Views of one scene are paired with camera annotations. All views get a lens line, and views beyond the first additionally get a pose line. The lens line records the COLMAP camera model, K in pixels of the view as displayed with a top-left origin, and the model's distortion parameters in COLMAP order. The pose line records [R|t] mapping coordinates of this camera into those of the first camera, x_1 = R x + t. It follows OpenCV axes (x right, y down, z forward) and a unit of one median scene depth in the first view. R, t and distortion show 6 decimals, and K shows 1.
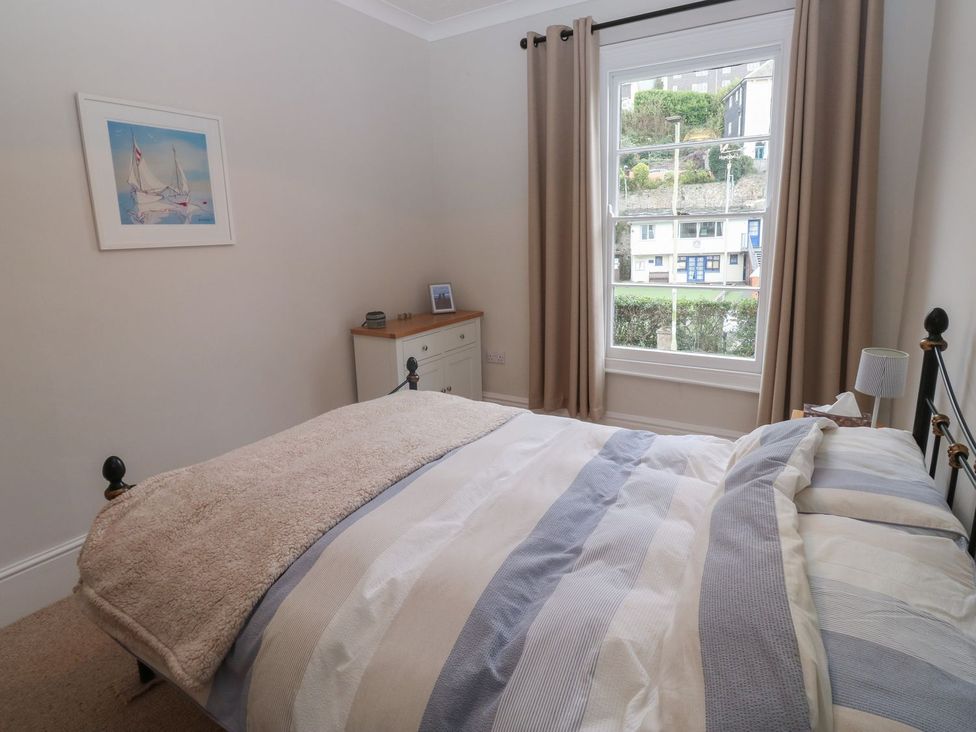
lens RADIAL K [[556.4, 0, 472.5], [0, 556.4, 337.5], [0, 0, 1]] dist [0.003805, -0.016480]
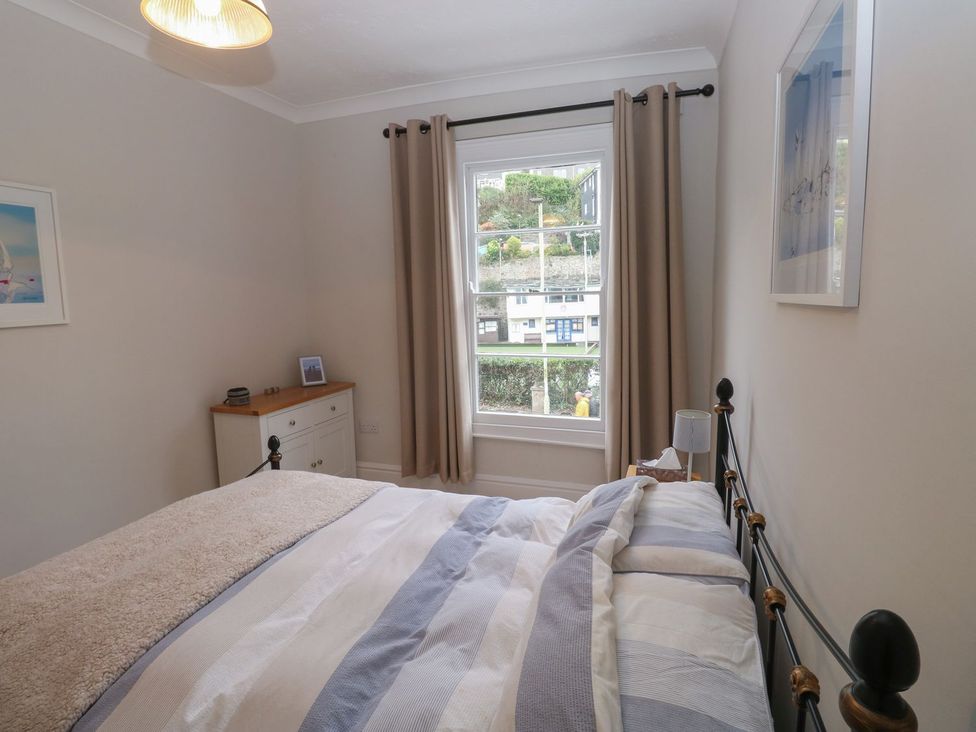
lens RADIAL K [[530.5, 0, 484.7], [0, 530.5, 352.4], [0, 0, 1]] dist [0.000974, -0.013662]
pose [[0.974223, -0.020529, 0.224651, 0.068782], [0.038714, 0.996291, -0.076845, -0.036274], [-0.222240, 0.083561, 0.971405, -0.004527]]
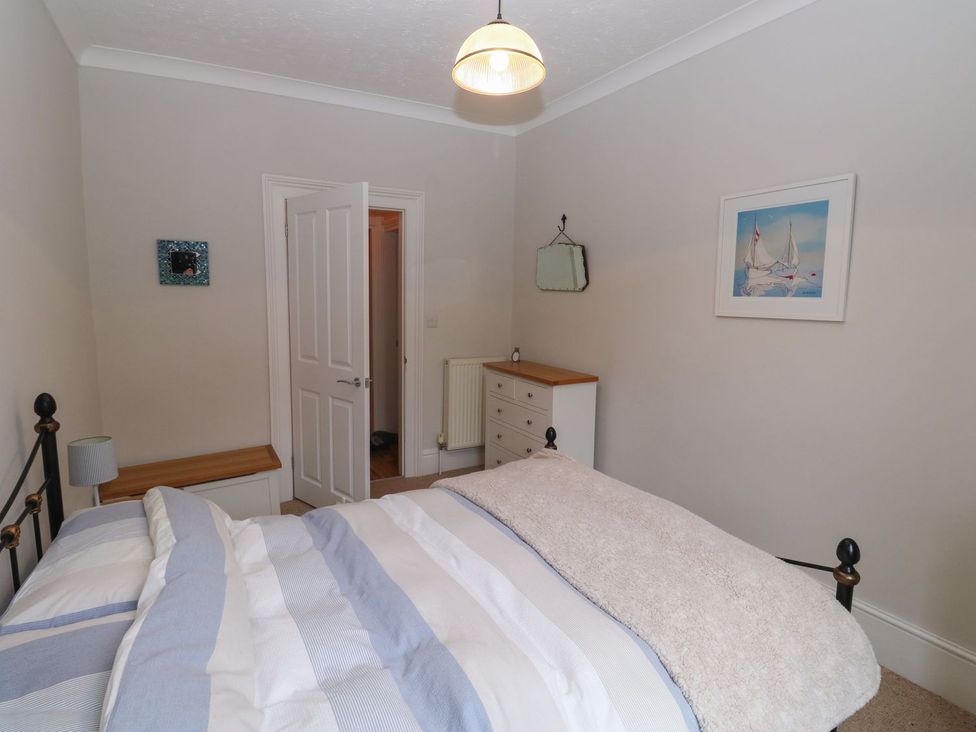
lens RADIAL K [[530.5, 0, 484.7], [0, 530.5, 352.4], [0, 0, 1]] dist [0.000974, -0.013662]
pose [[-0.482735, 0.117540, -0.867843, 0.758032], [-0.162665, 0.961675, 0.220730, -0.303125], [0.860527, 0.247721, -0.445114, 1.293960]]
